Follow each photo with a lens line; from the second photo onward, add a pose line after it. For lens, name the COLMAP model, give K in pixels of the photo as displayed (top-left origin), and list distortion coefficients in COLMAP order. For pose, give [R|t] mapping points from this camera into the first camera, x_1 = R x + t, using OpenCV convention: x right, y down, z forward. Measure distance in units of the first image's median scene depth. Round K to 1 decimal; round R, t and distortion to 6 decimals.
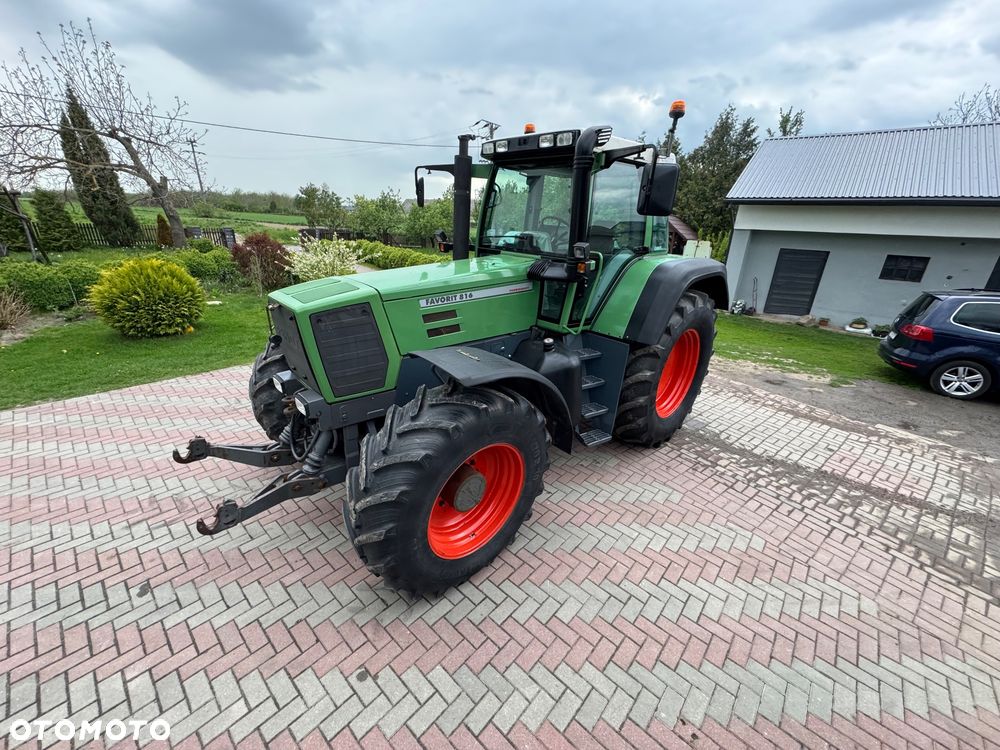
lens RADIAL K [[399.5, 0, 497.9], [0, 399.5, 375.2], [0, 0, 1]] dist [-0.004695, 0.000943]
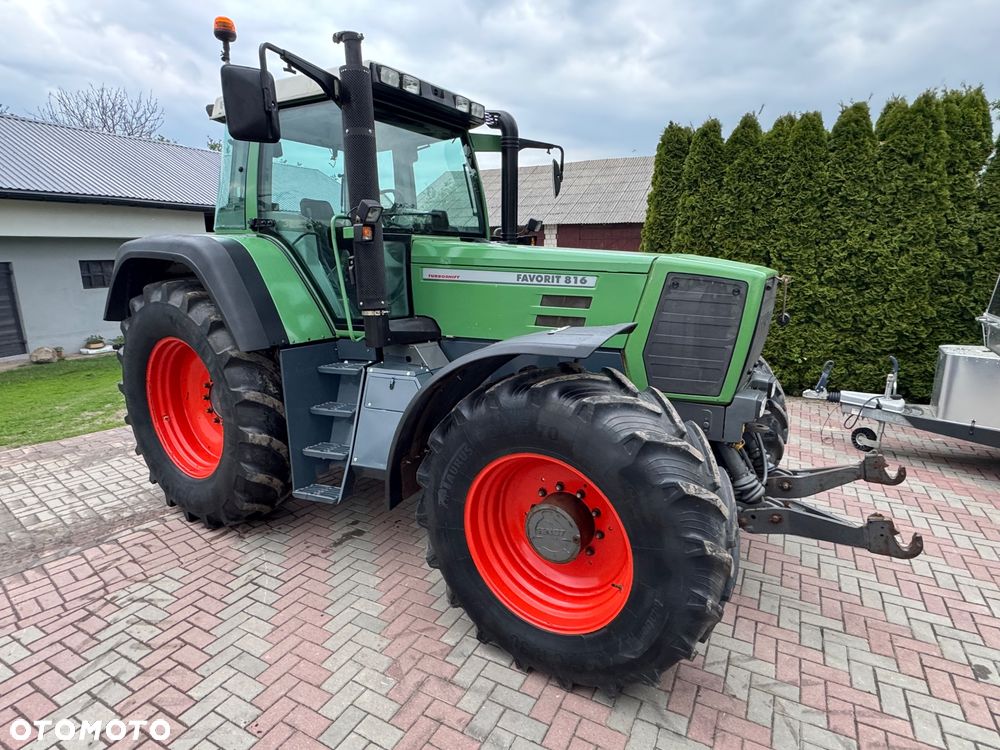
lens RADIAL K [[536.8, 0, 501.2], [0, 536.8, 376.4], [0, 0, 1]] dist [-0.002531, -0.001209]
pose [[-0.238279, -0.250465, 0.938344, -1.041015], [0.356097, 0.876354, 0.324344, -0.385391], [-0.903558, 0.411426, -0.119627, 1.201596]]
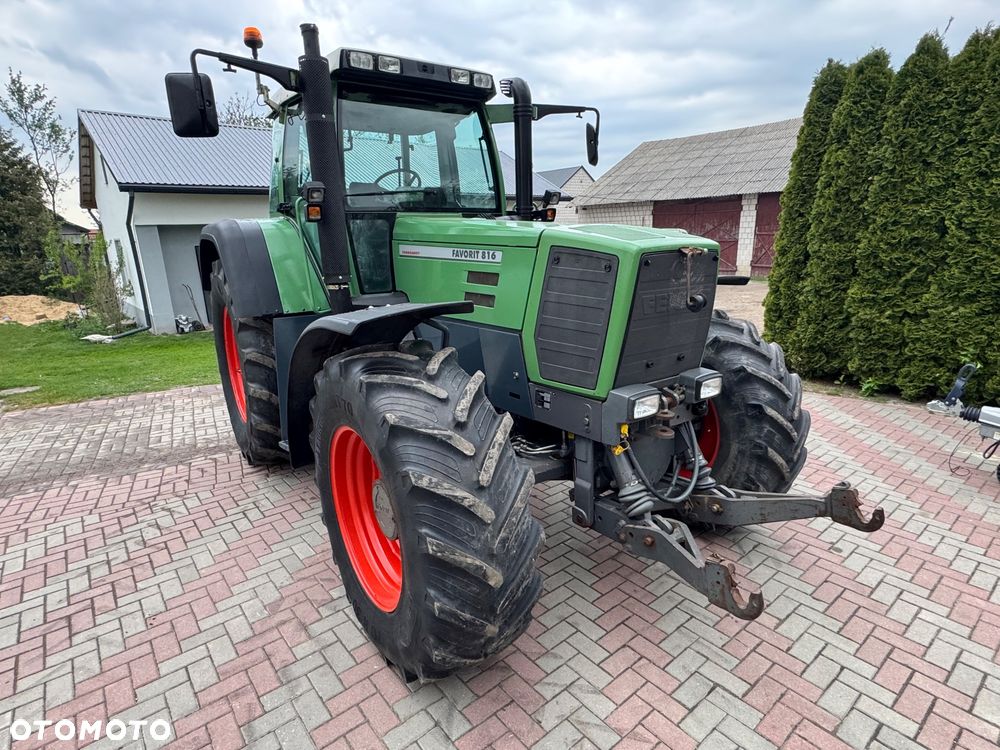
lens RADIAL K [[536.8, 0, 497.5], [0, 536.8, 378.1], [0, 0, 1]] dist [-0.002531, -0.001209]
pose [[0.149752, -0.294177, 0.943946, -1.042754], [0.394998, 0.893015, 0.215640, -0.211129], [-0.906395, 0.340564, 0.249931, 0.794238]]
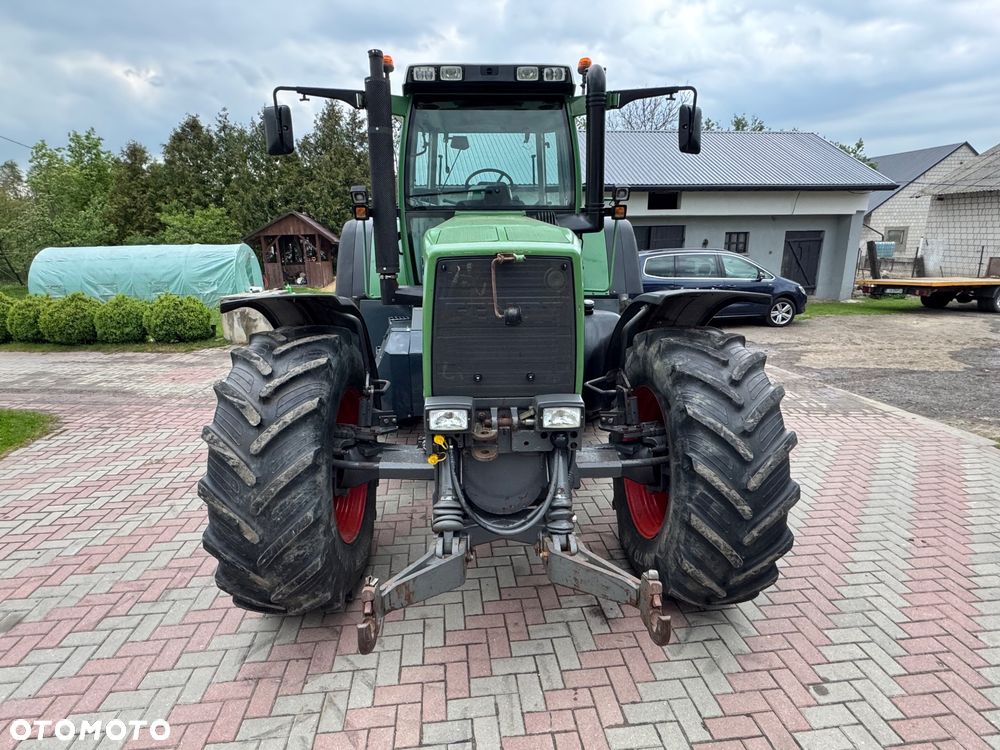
lens RADIAL K [[536.8, 0, 496.9], [0, 536.8, 377.7], [0, 0, 1]] dist [-0.002531, -0.001209]
pose [[0.660535, -0.236007, 0.712737, -0.813363], [0.309867, 0.950381, 0.027526, -0.024423], [-0.683869, 0.202672, 0.700891, 0.349783]]
